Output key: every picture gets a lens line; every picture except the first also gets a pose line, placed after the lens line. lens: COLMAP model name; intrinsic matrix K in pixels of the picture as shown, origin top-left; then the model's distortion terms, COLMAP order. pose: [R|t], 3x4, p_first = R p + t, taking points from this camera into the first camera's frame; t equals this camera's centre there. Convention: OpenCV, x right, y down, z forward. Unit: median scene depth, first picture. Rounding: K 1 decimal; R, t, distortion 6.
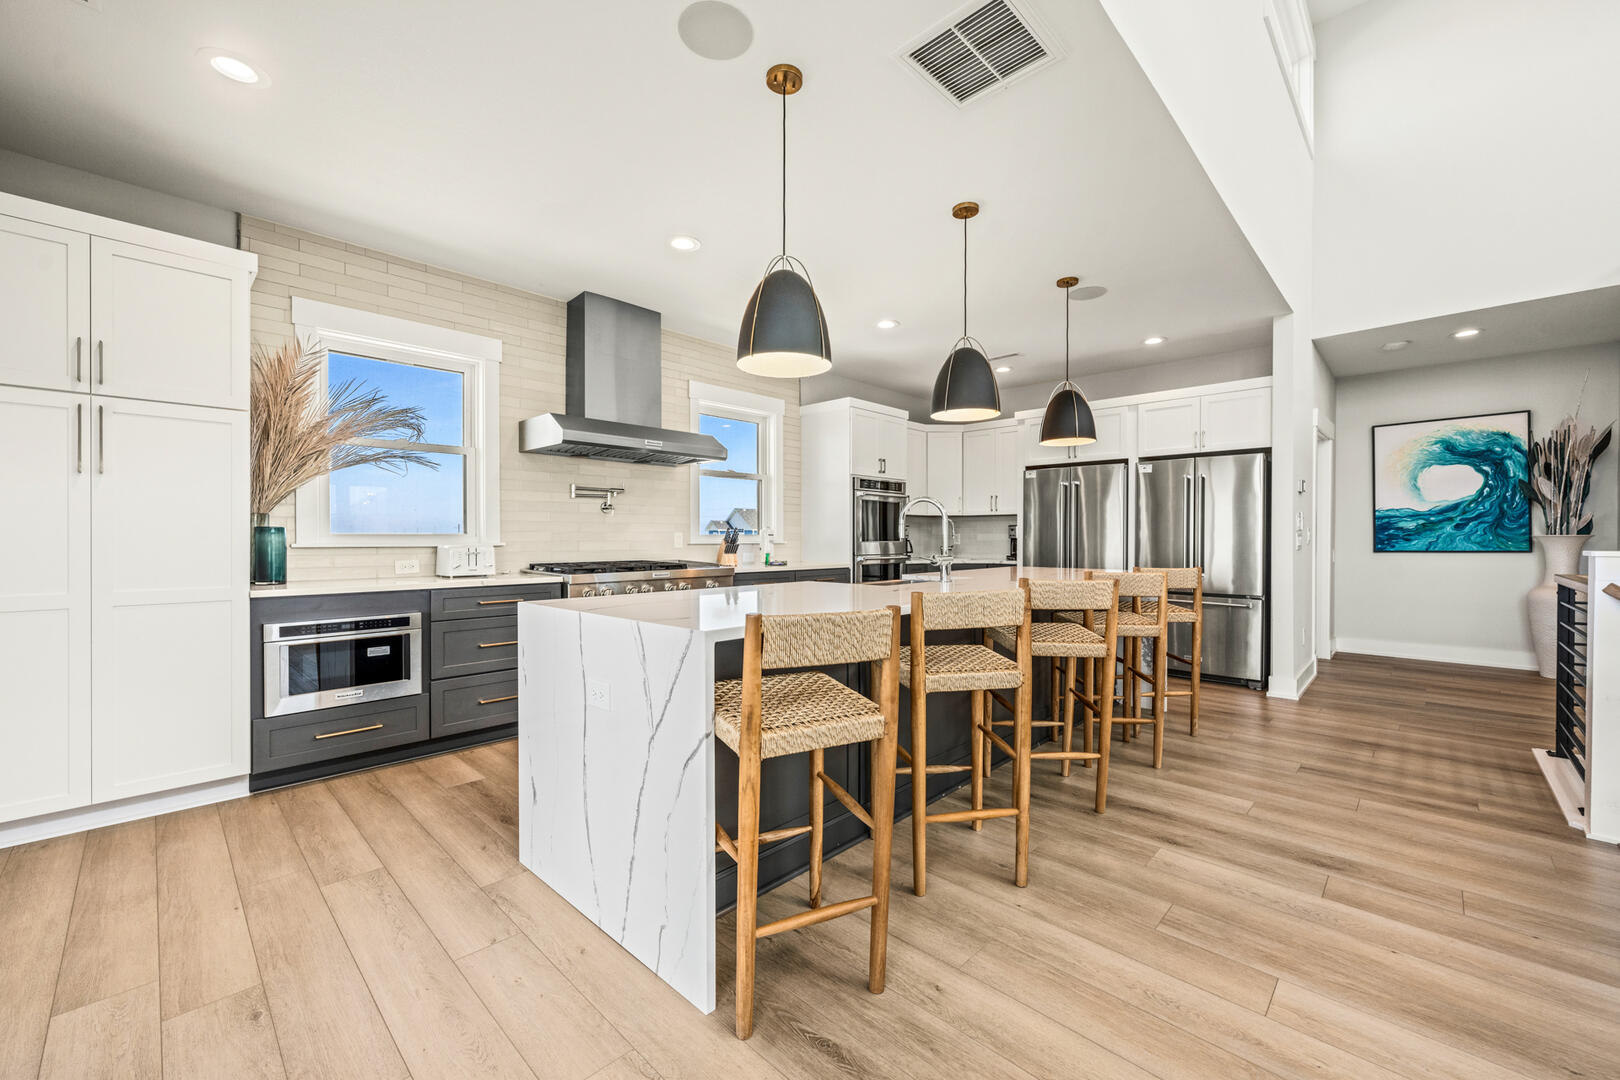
lens RADIAL K [[640.3, 0, 812.2], [0, 640.3, 541.5], [0, 0, 1]] dist [-0.002004, 0.000032]
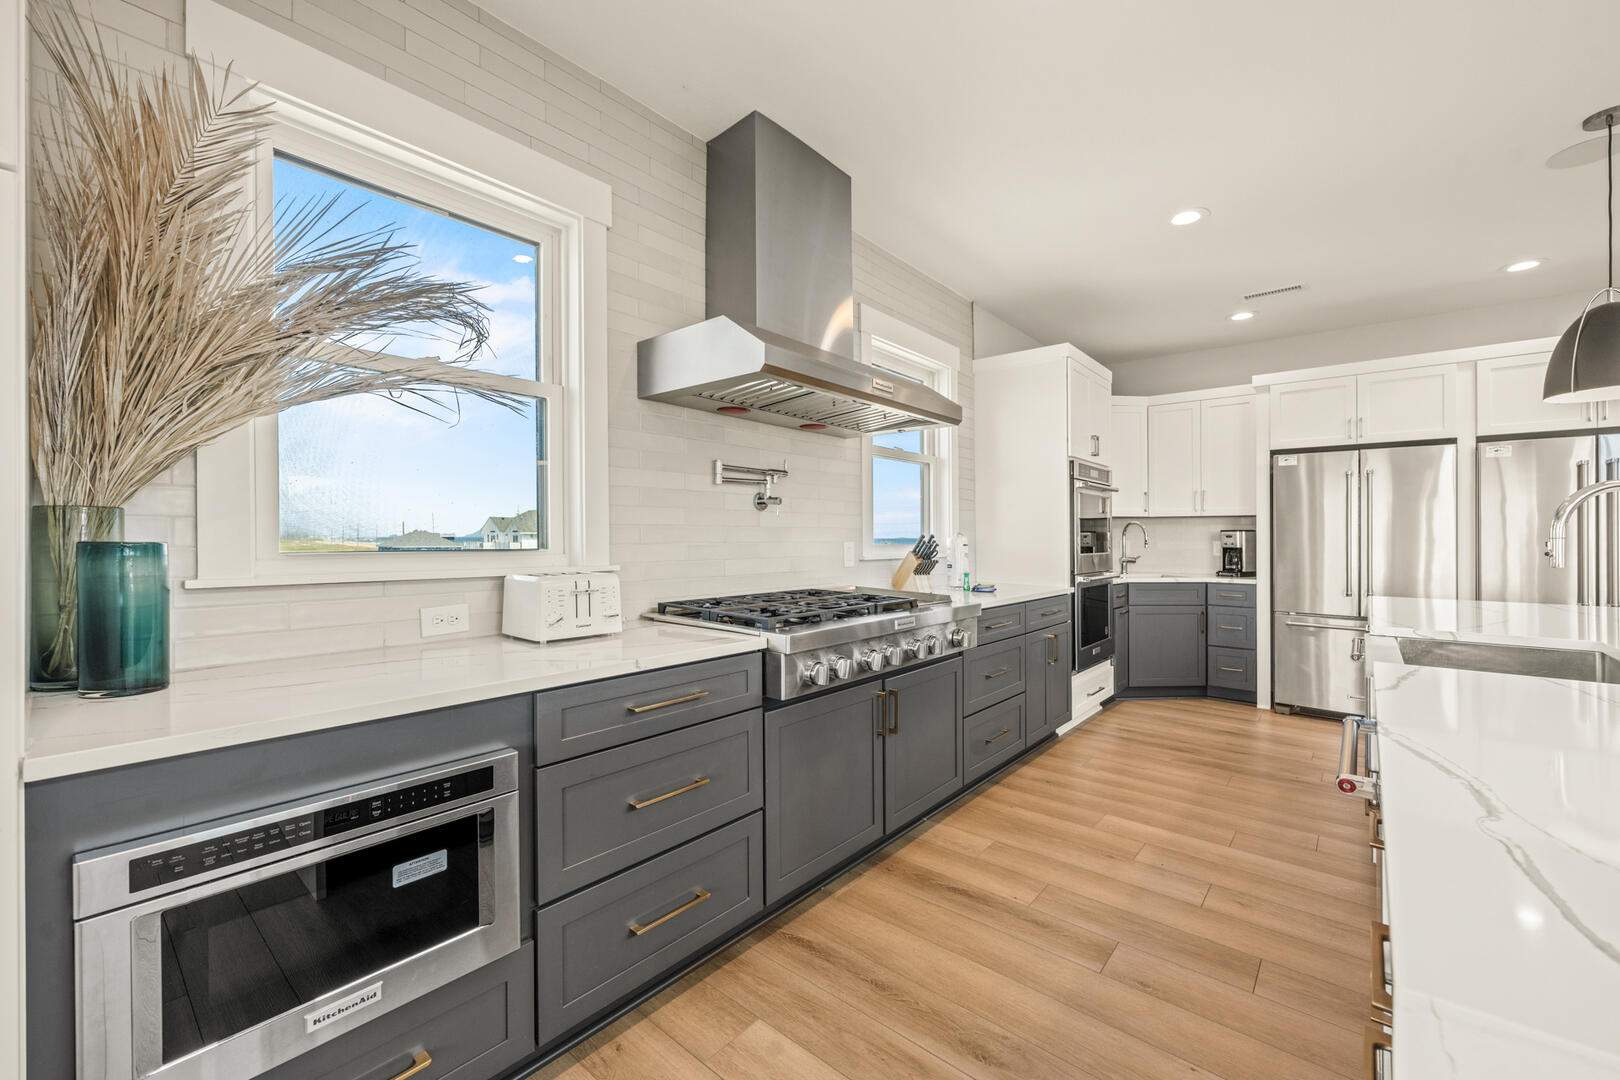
lens RADIAL K [[640.3, 0, 808.3], [0, 640.3, 542.6], [0, 0, 1]] dist [-0.002004, 0.000032]
pose [[0.997855, 0.001987, 0.065440, -0.422816], [-0.002156, 0.999995, 0.002519, -0.021993], [-0.065434, -0.002655, 0.997853, 0.541175]]
